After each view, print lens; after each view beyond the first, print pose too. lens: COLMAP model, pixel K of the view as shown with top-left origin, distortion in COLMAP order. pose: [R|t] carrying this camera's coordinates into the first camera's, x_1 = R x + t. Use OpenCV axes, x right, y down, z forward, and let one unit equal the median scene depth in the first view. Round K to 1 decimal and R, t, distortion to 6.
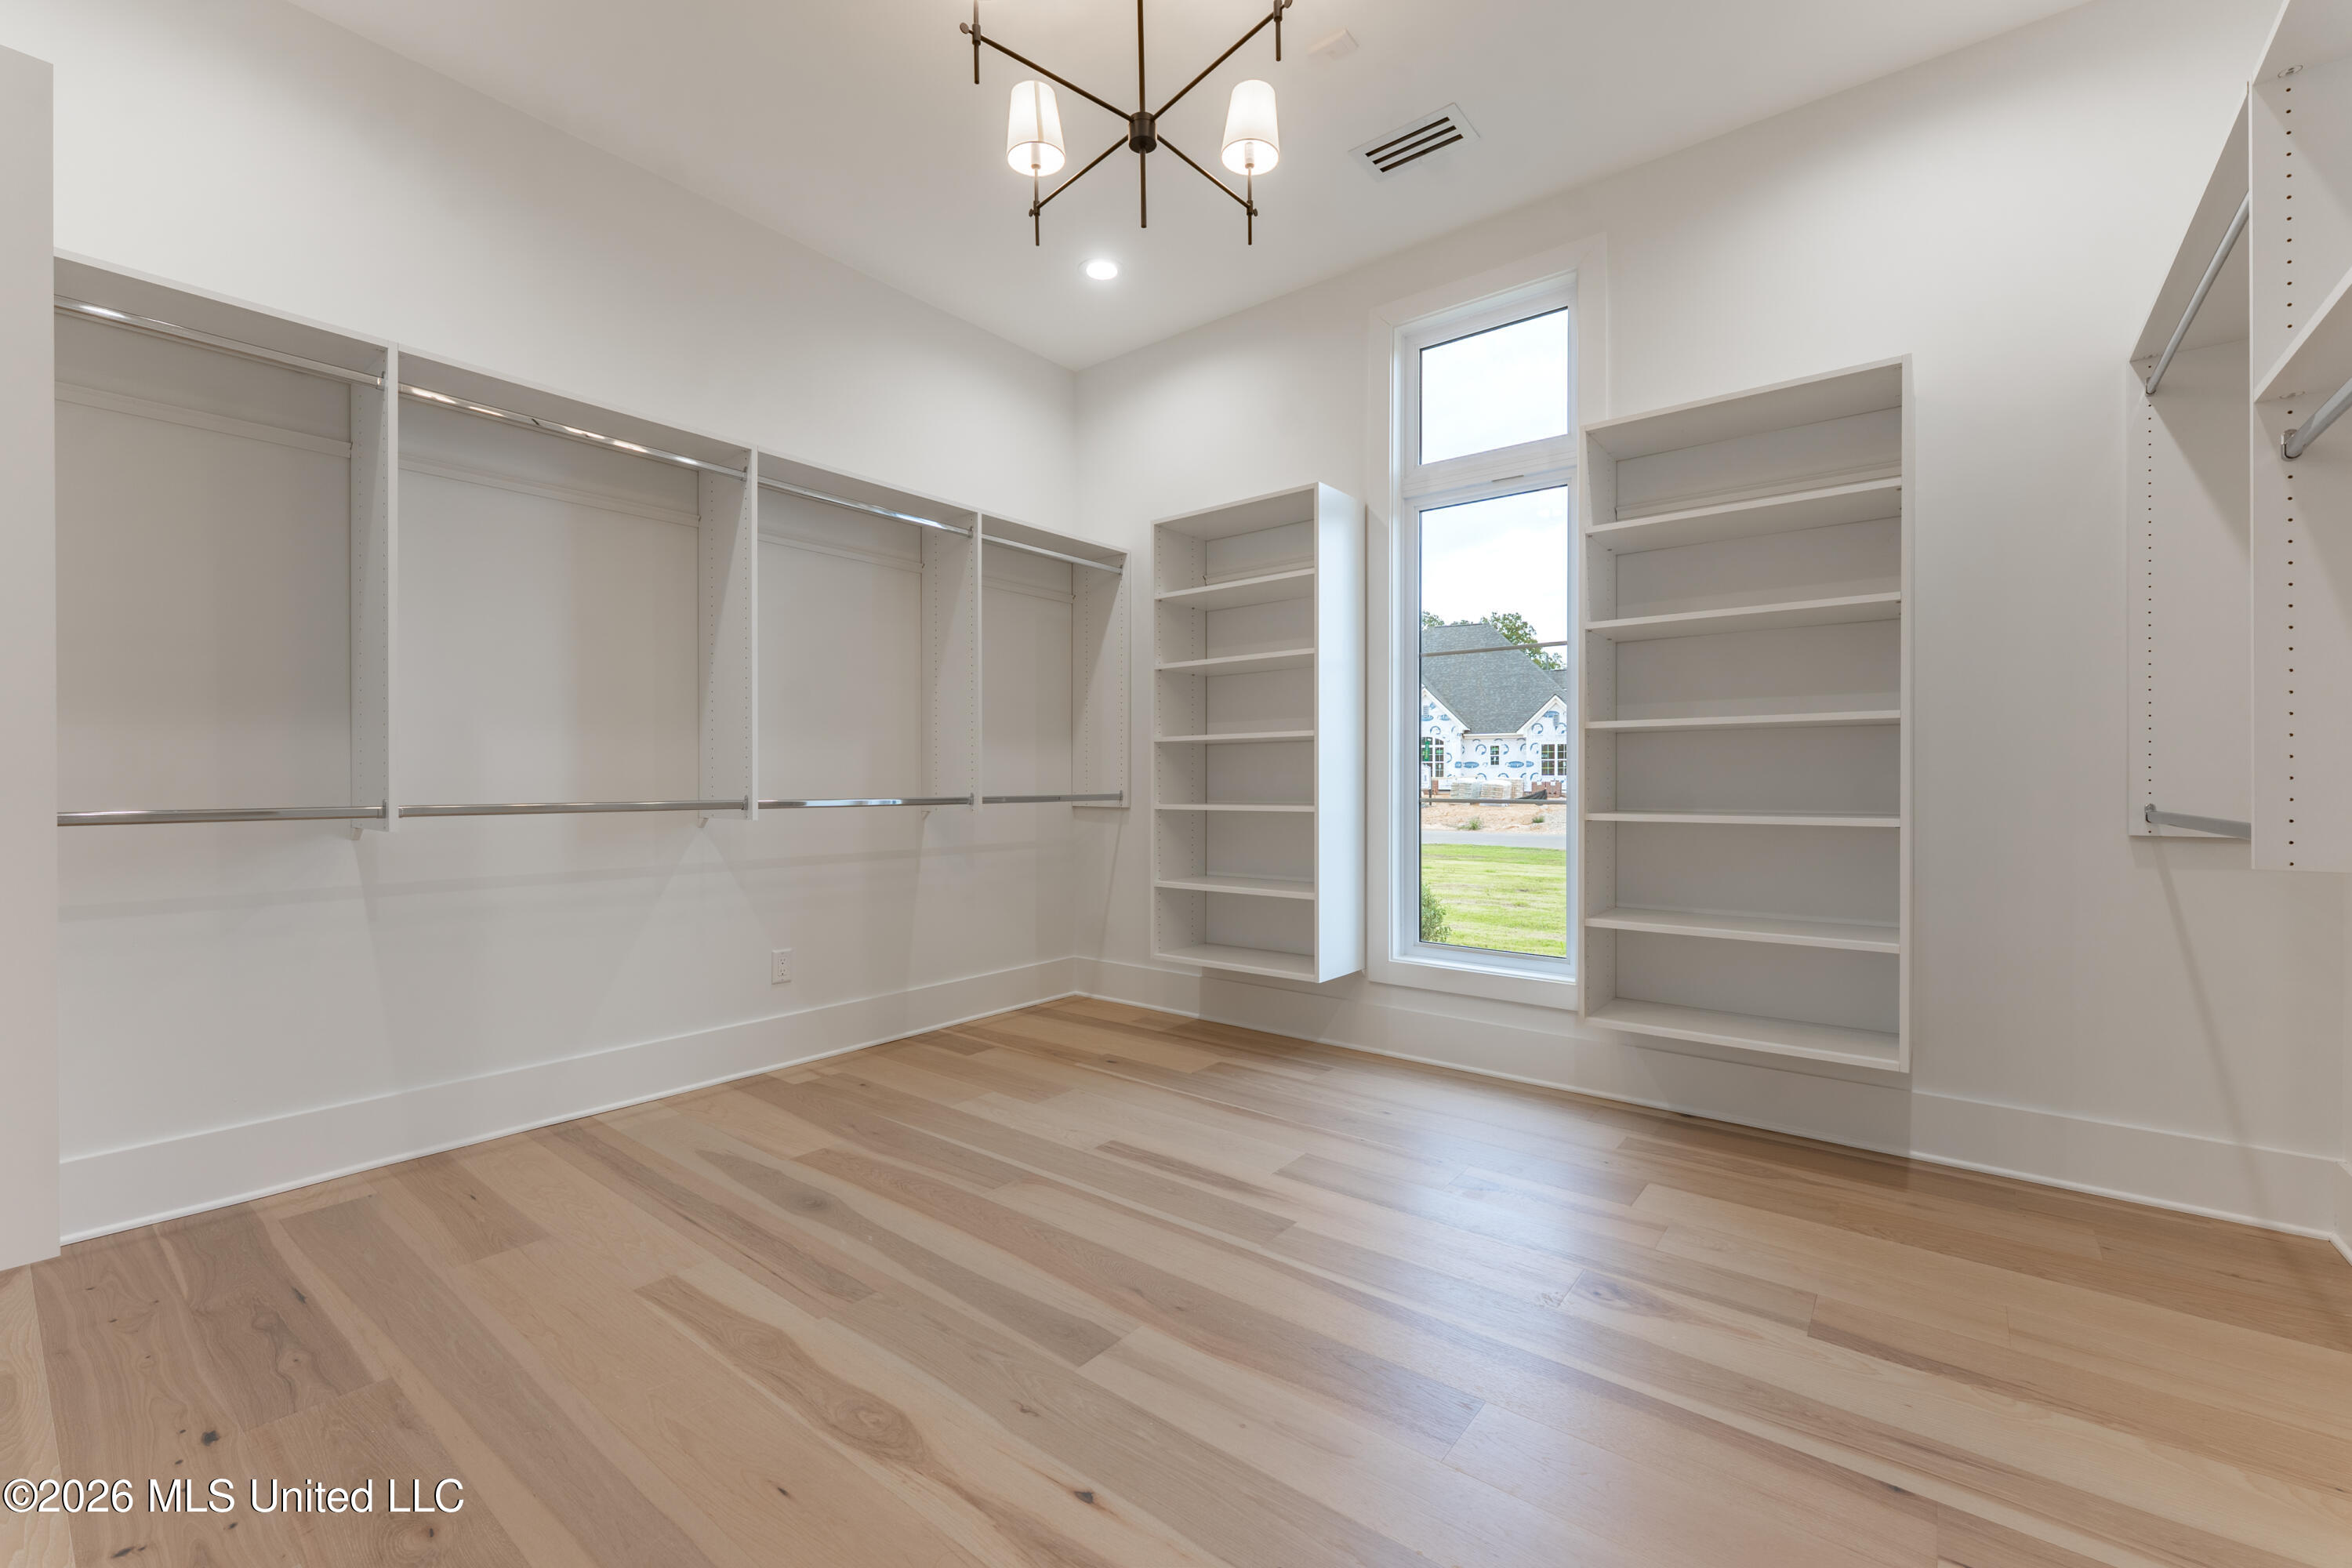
lens RADIAL K [[968.6, 0, 1164.6], [0, 968.6, 781.8], [0, 0, 1]] dist [0.001704, 0.000221]
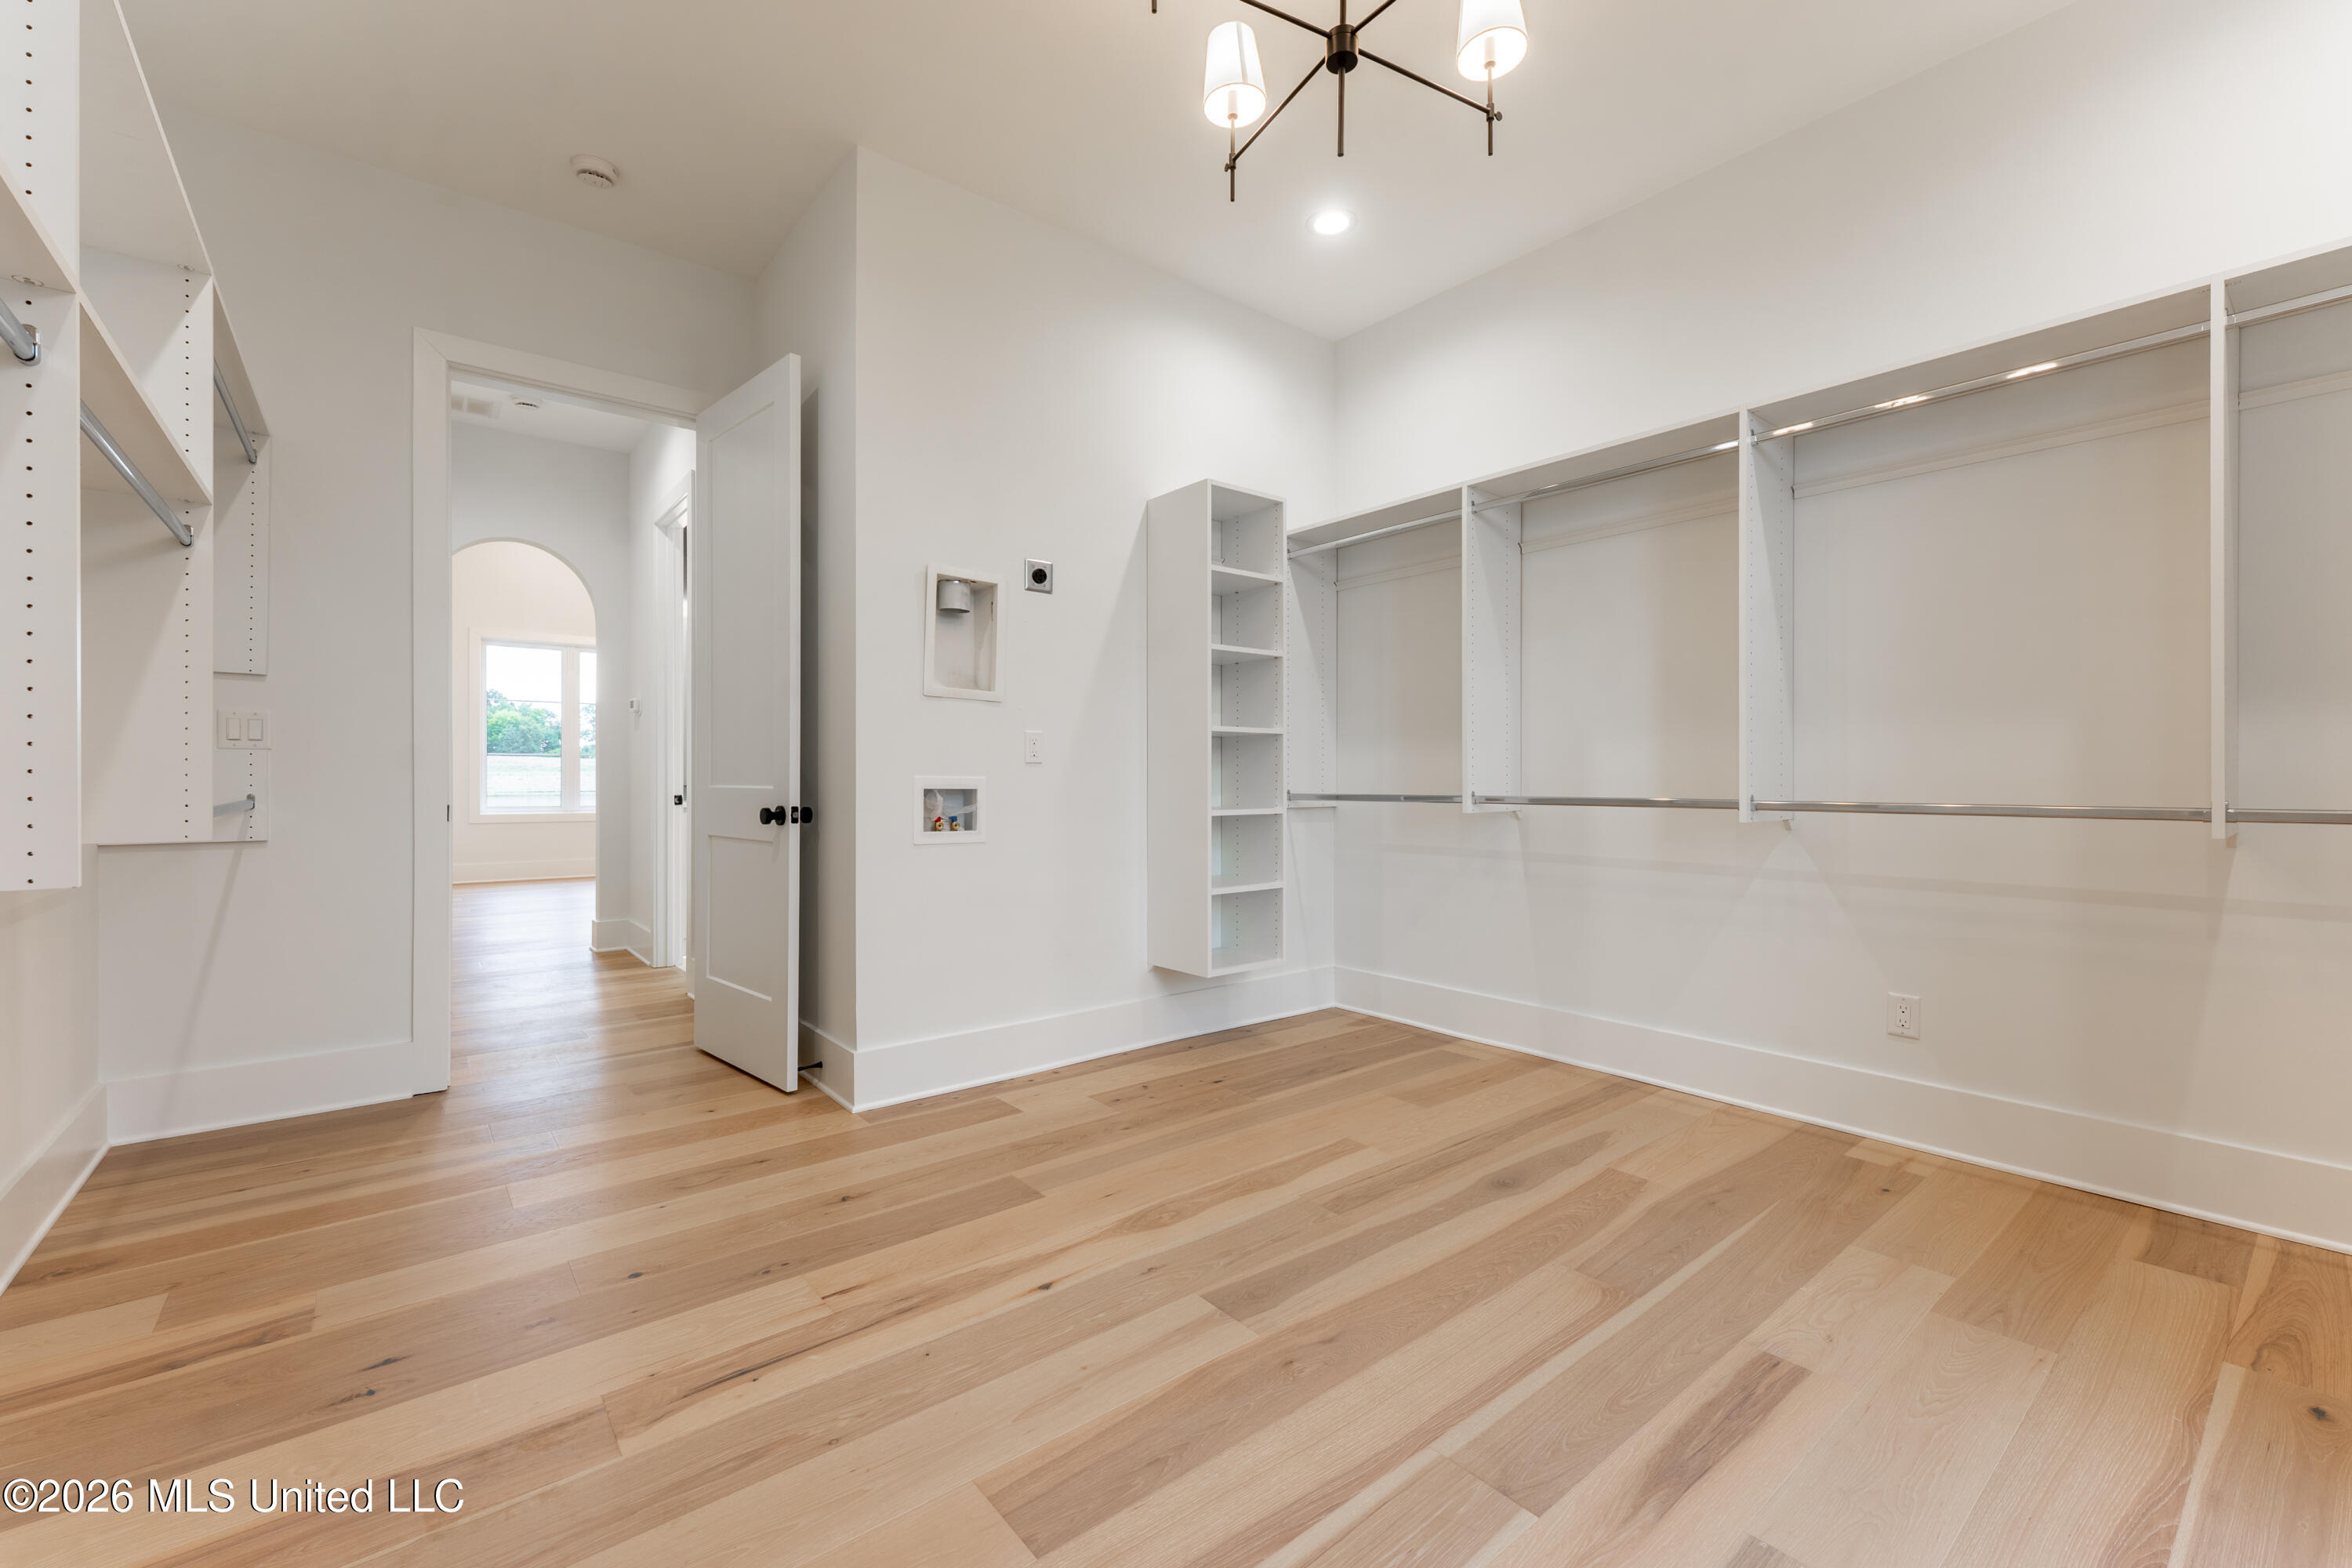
lens RADIAL K [[968.6, 0, 1164.6], [0, 968.6, 781.8], [0, 0, 1]] dist [0.001704, 0.000221]
pose [[-0.220058, 0.003643, -0.975480, 0.649201], [-0.000924, 0.999992, 0.003944, -0.001715], [0.975486, 0.001770, -0.220053, 0.765150]]
